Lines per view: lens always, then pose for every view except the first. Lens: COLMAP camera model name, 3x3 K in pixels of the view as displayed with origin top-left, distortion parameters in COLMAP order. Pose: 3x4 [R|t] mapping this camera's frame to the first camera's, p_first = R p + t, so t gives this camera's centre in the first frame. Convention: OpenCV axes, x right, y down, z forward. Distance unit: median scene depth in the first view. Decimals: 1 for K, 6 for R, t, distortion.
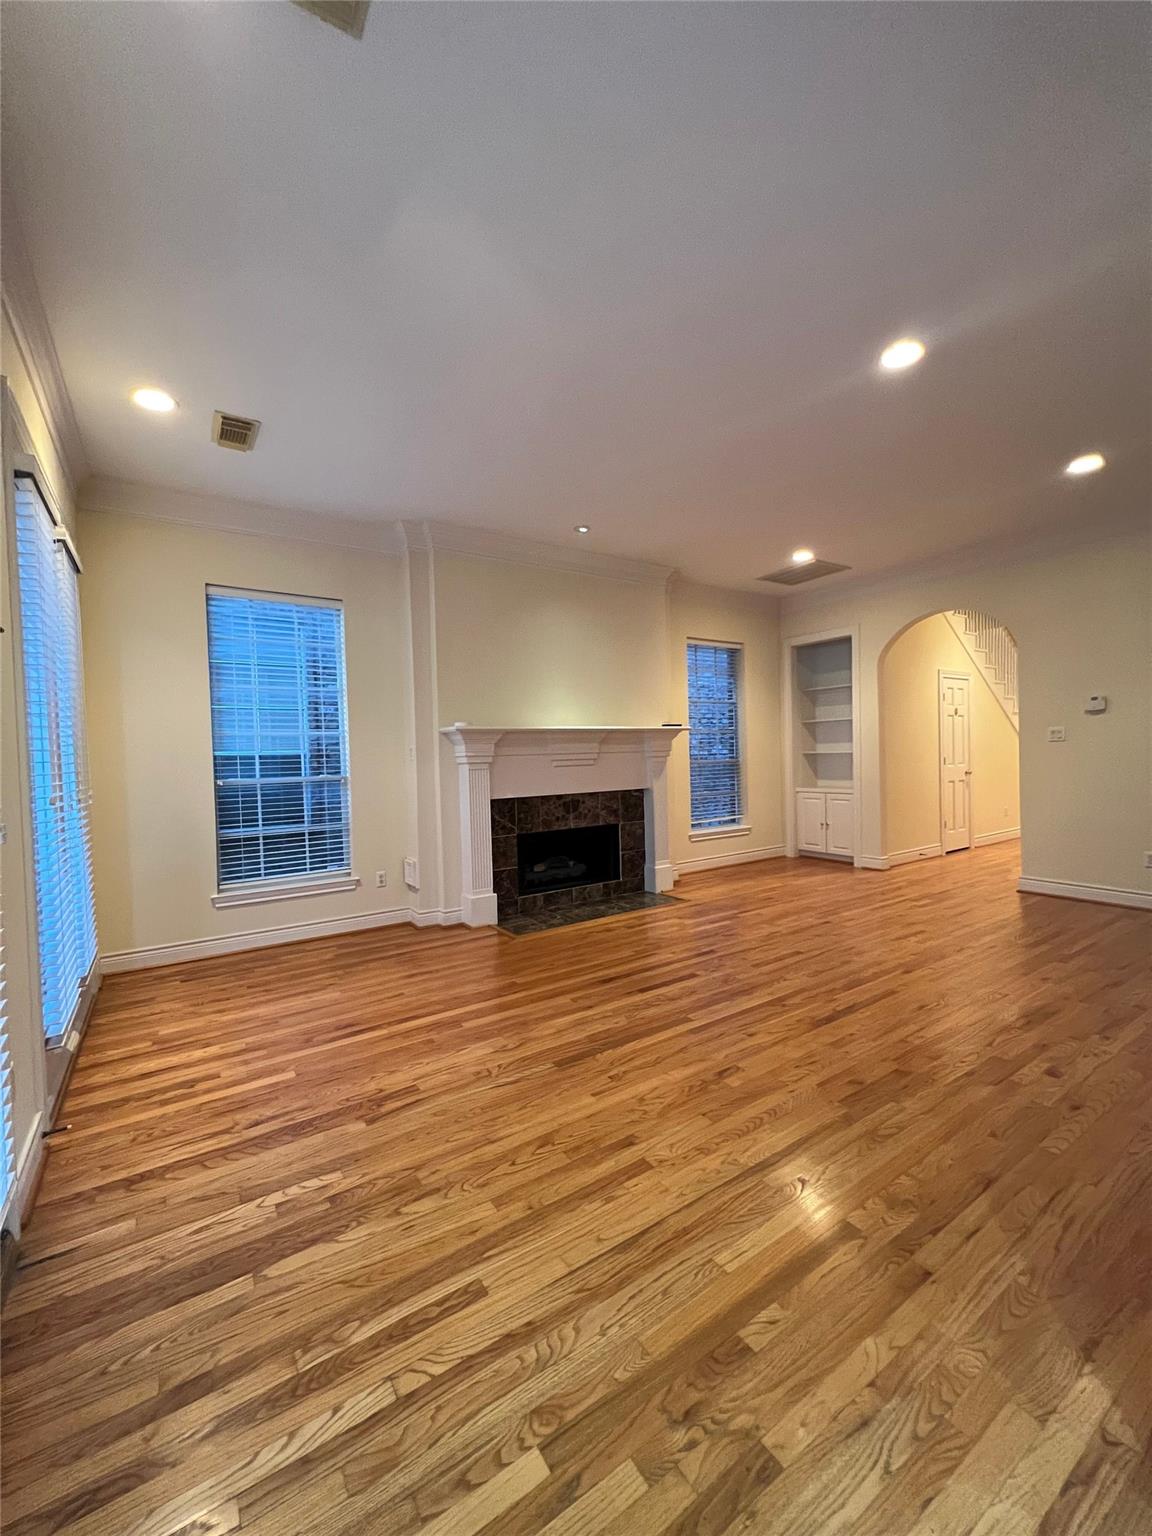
lens RADIAL K [[614.9, 0, 566.5], [0, 614.9, 771.4], [0, 0, 1]] dist [0.002448, 0.000195]
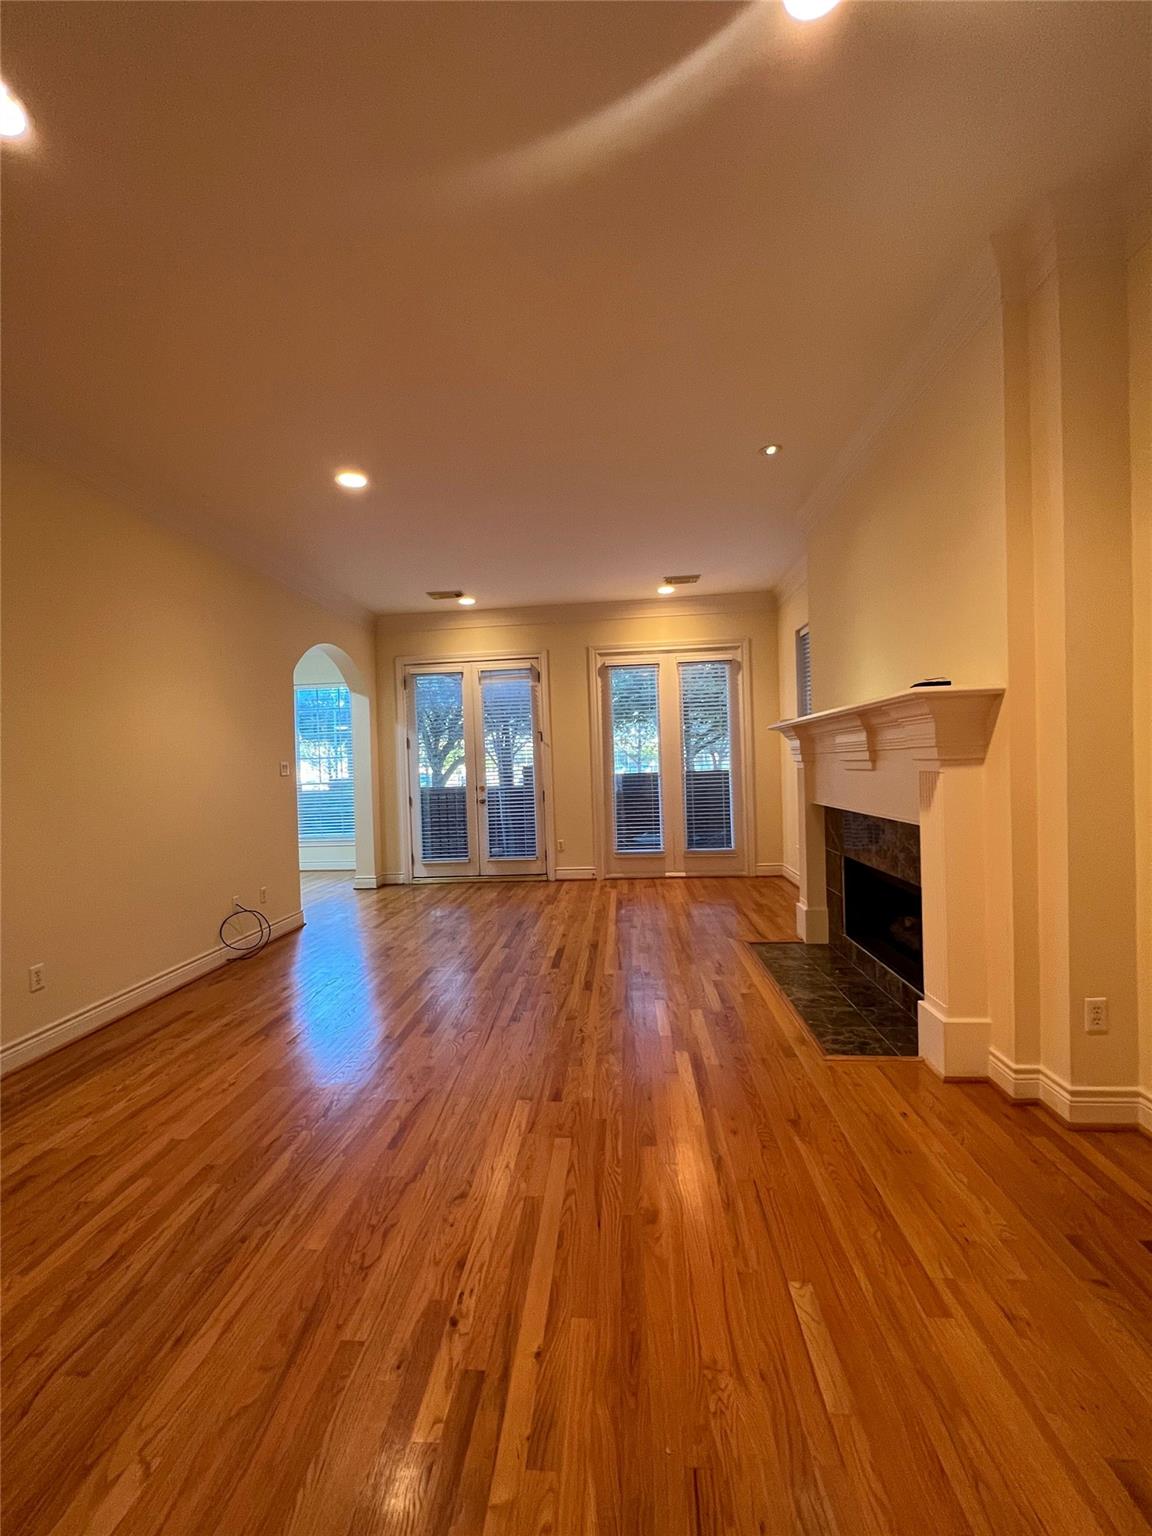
lens RADIAL K [[614.9, 0, 565.6], [0, 614.9, 771.3], [0, 0, 1]] dist [0.002448, 0.000195]
pose [[-0.615472, 0.059109, -0.785939, 0.751219], [0.027091, 0.998181, 0.053856, -0.053419], [0.787693, 0.011855, -0.615954, 1.224714]]
